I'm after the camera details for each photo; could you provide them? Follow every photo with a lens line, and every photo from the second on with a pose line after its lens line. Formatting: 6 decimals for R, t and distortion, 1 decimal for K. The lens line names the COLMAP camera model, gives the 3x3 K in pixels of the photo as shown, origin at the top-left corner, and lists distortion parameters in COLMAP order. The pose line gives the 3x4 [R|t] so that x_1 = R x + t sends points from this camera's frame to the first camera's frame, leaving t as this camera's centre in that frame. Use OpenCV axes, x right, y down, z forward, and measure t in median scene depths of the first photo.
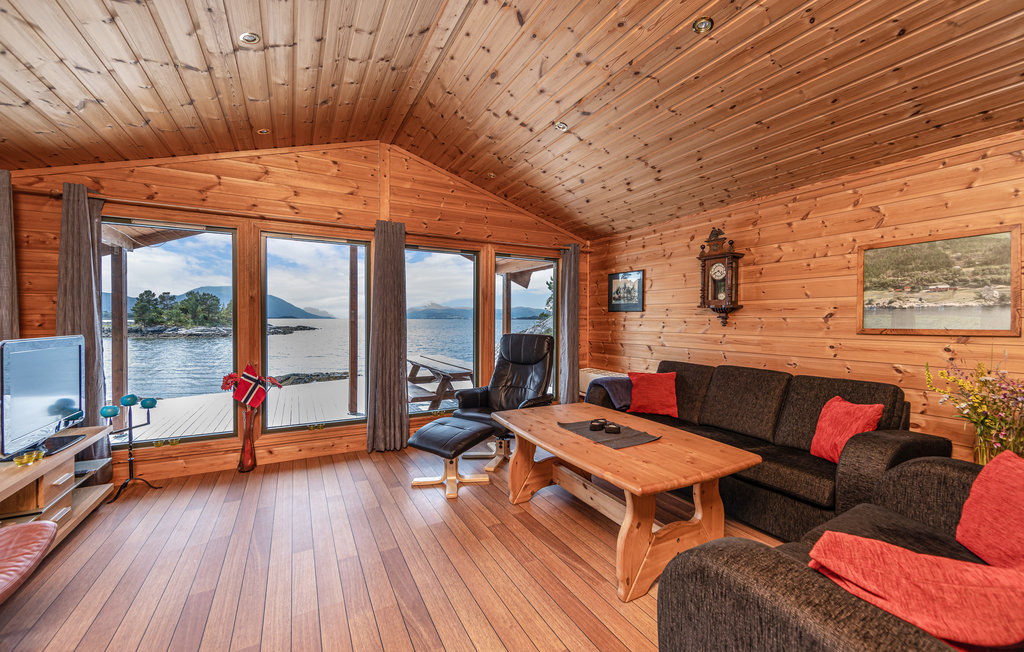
lens RADIAL K [[399.7, 0, 513.0], [0, 399.7, 326.0], [0, 0, 1]] dist [0.001265, 0.000076]
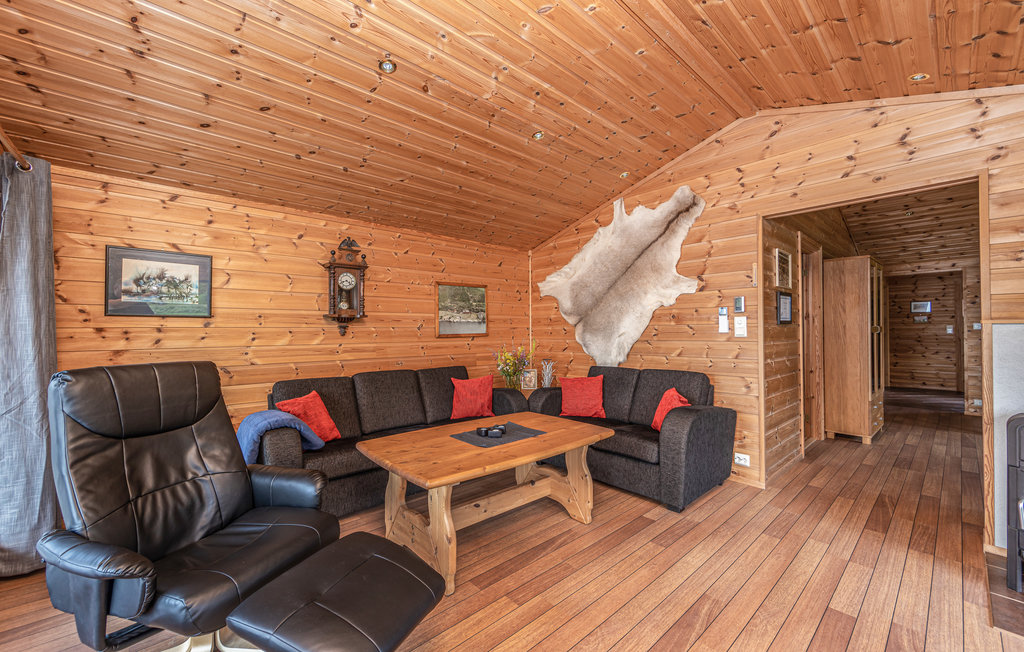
lens RADIAL K [[399.7, 0, 513.3], [0, 399.7, 325.7], [0, 0, 1]] dist [0.001265, 0.000076]
pose [[-0.229470, 0.005363, 0.973301, -0.627685], [0.018996, 0.999819, -0.001030, -0.017647], [-0.973130, 0.018252, -0.229531, 0.928371]]
